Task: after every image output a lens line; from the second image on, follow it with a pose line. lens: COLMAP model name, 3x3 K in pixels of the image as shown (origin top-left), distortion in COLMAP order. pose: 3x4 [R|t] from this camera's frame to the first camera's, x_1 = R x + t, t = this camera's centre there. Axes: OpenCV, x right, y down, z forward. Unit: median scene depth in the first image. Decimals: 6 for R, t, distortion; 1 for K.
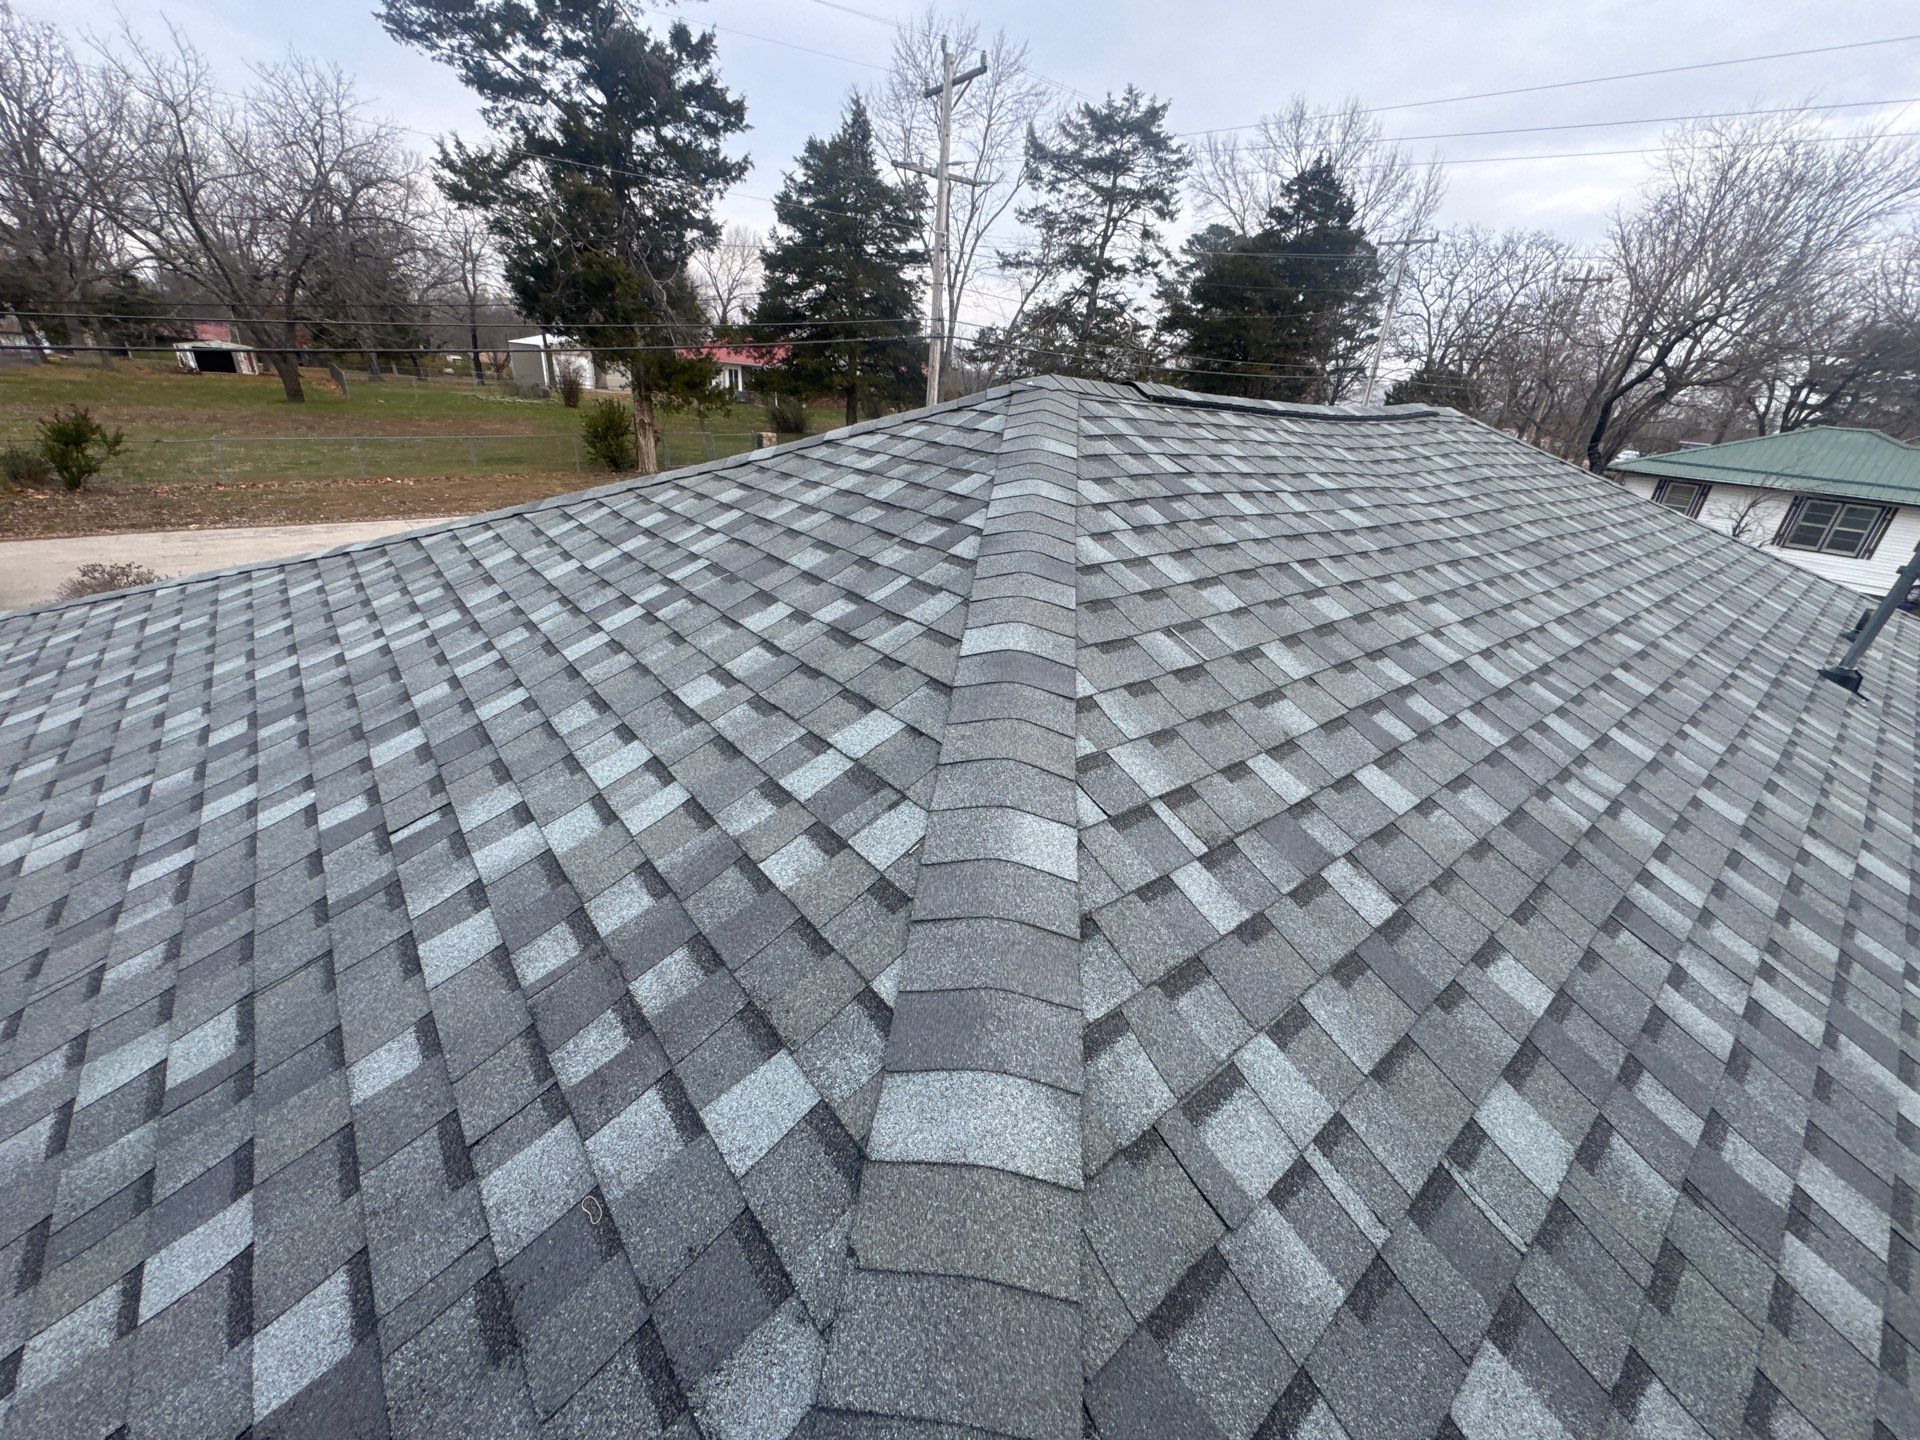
lens RADIAL K [[765.3, 0, 973.0], [0, 765.3, 729.9], [0, 0, 1]] dist [0.001656, -0.000244]
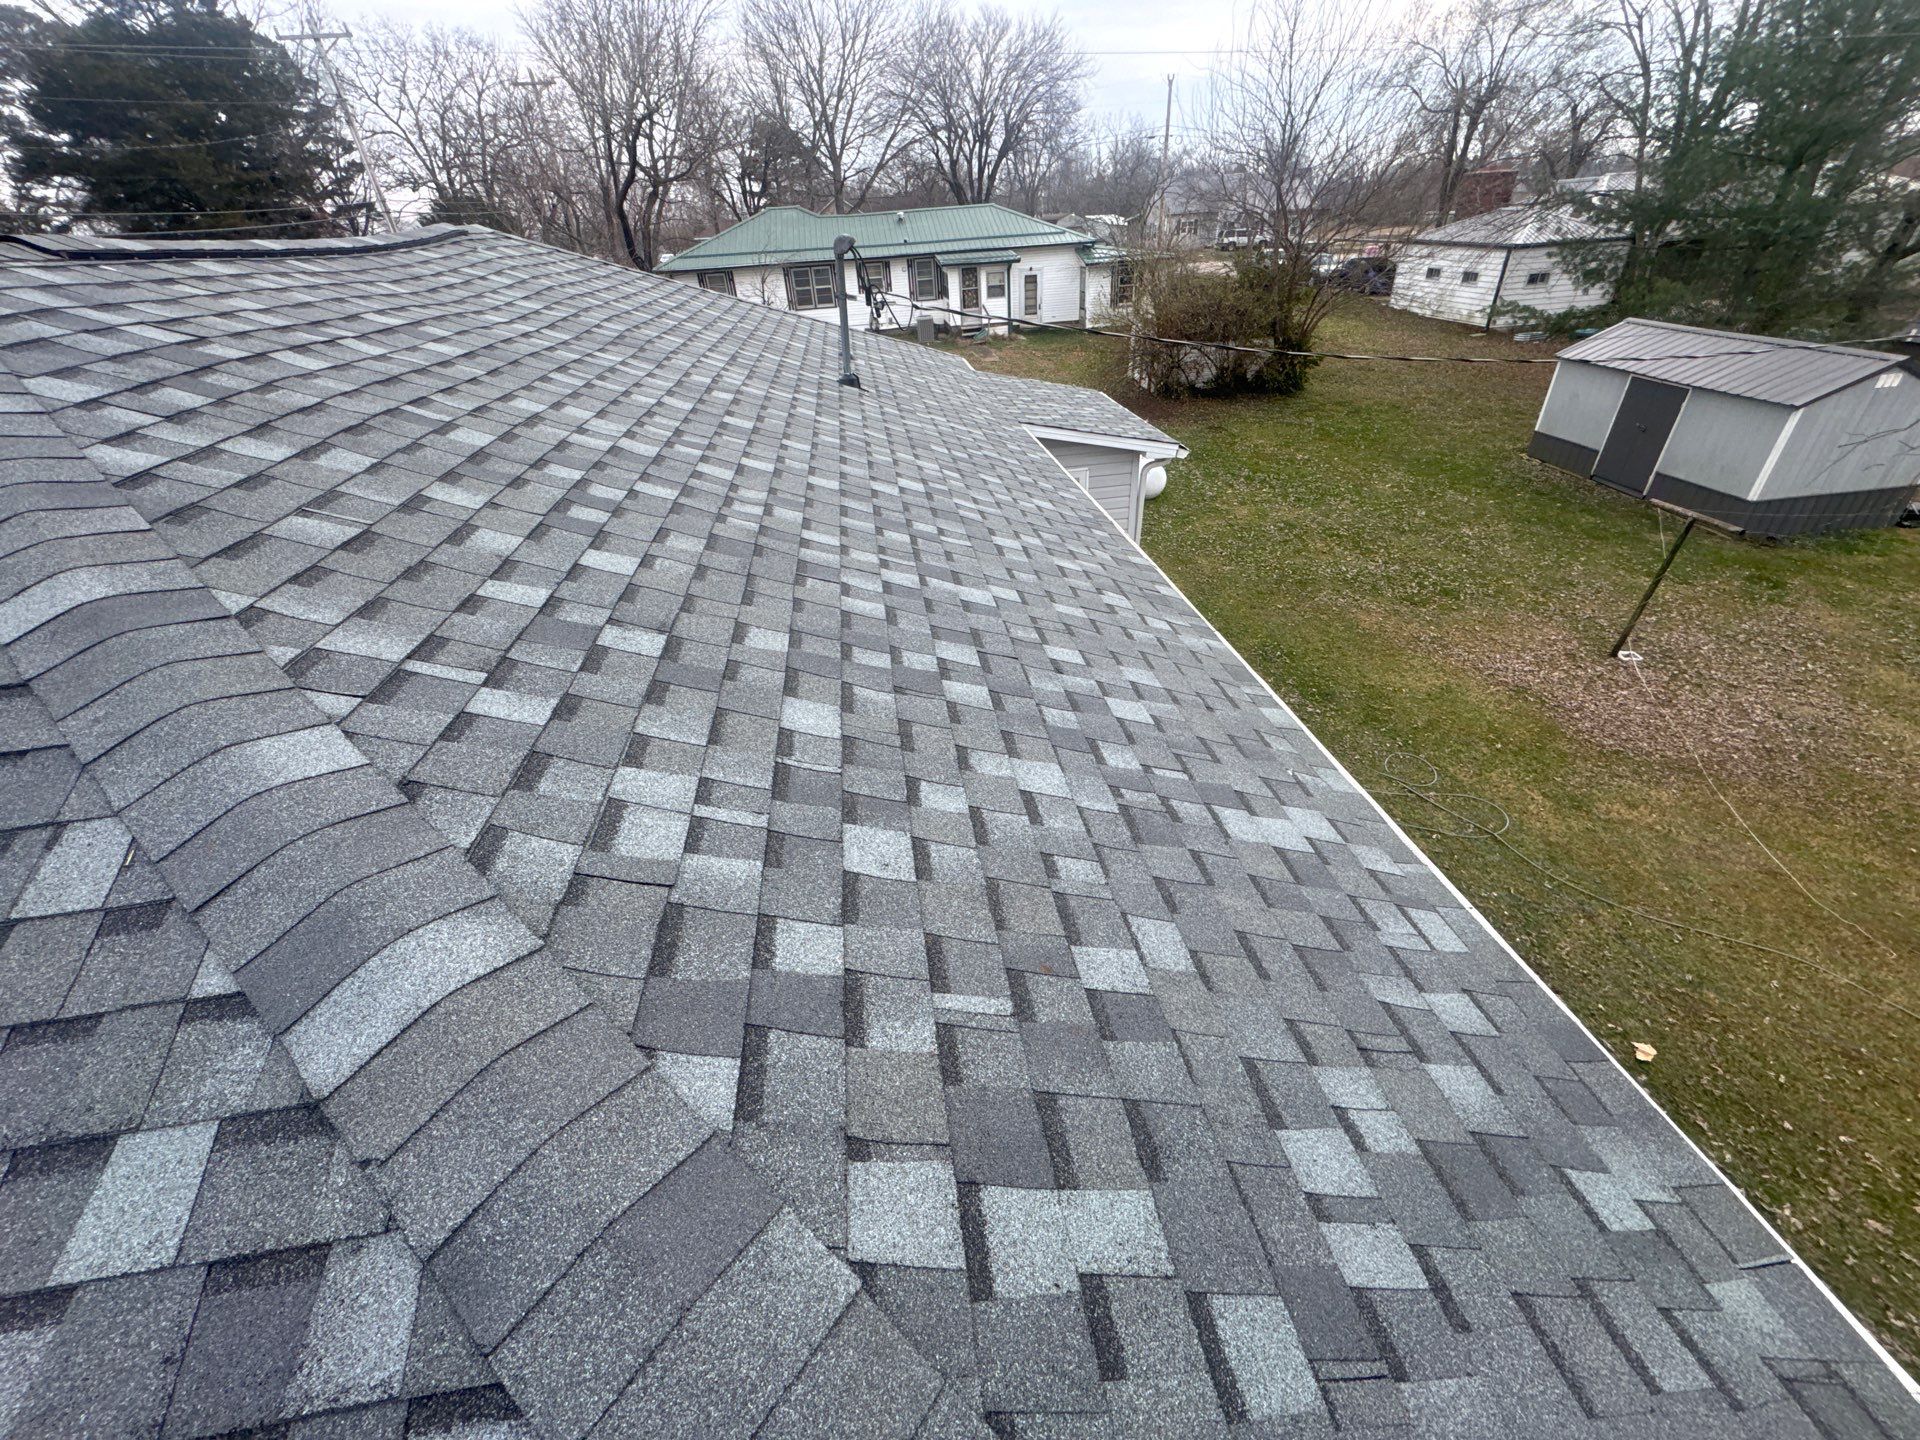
lens RADIAL K [[765.3, 0, 970.6], [0, 765.3, 734.9], [0, 0, 1]] dist [0.001656, -0.000244]
pose [[0.537853, -0.553936, 0.635507, -0.035004], [0.442182, 0.827179, 0.346770, 0.130729], [-0.717766, 0.094499, 0.689842, -0.139082]]
